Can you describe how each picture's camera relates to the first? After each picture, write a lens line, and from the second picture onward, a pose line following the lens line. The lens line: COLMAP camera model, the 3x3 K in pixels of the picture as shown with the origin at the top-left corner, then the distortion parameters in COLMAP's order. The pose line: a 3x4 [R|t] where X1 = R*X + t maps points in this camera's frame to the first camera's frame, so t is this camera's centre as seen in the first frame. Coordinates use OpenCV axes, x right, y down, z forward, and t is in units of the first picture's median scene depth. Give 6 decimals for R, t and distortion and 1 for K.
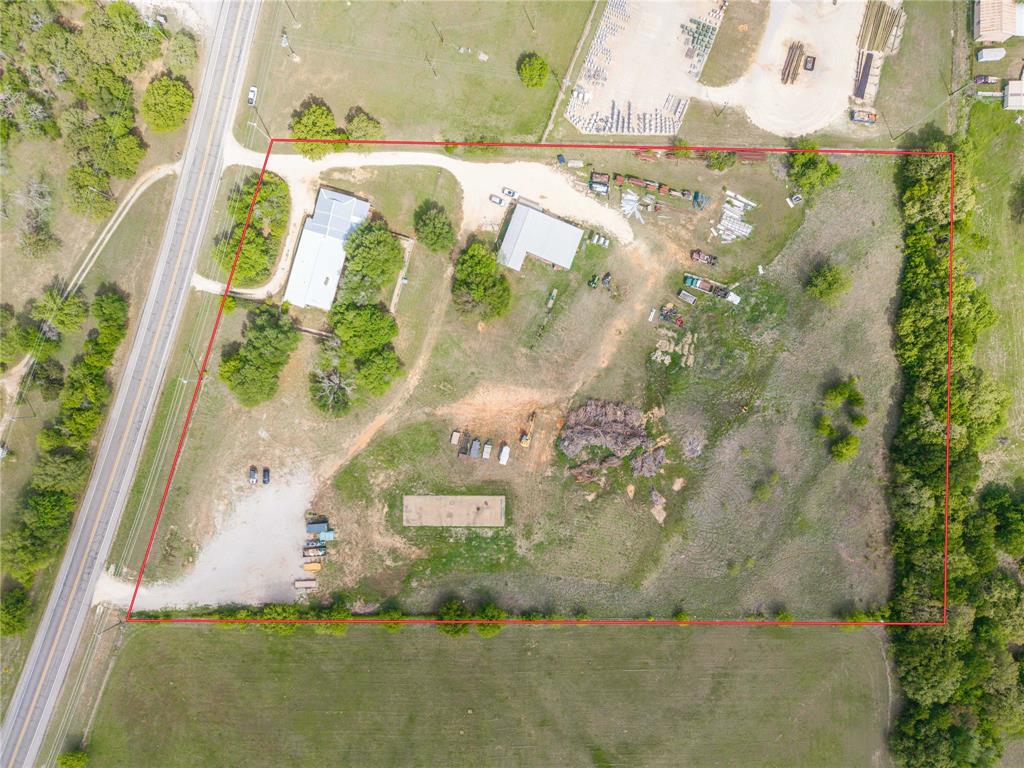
lens RADIAL K [[684.0, 0, 512.0], [0, 684.0, 384.0], [0, 0, 1]] dist [0.051339, -0.068083]
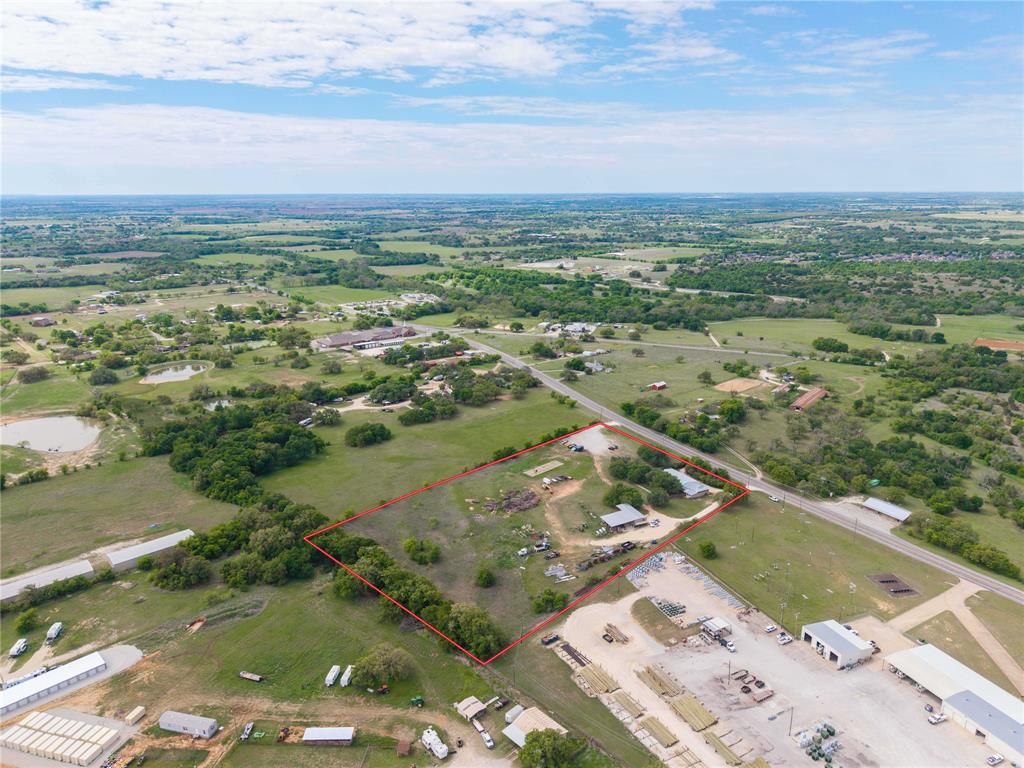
lens RADIAL K [[684.0, 0, 512.0], [0, 684.0, 384.0], [0, 0, 1]] dist [0.051339, -0.068083]
pose [[-0.710709, 0.178715, -0.680407, 1.380519], [-0.703385, -0.196911, 0.682990, -1.147426], [-0.011919, 0.963995, 0.265652, 0.185388]]
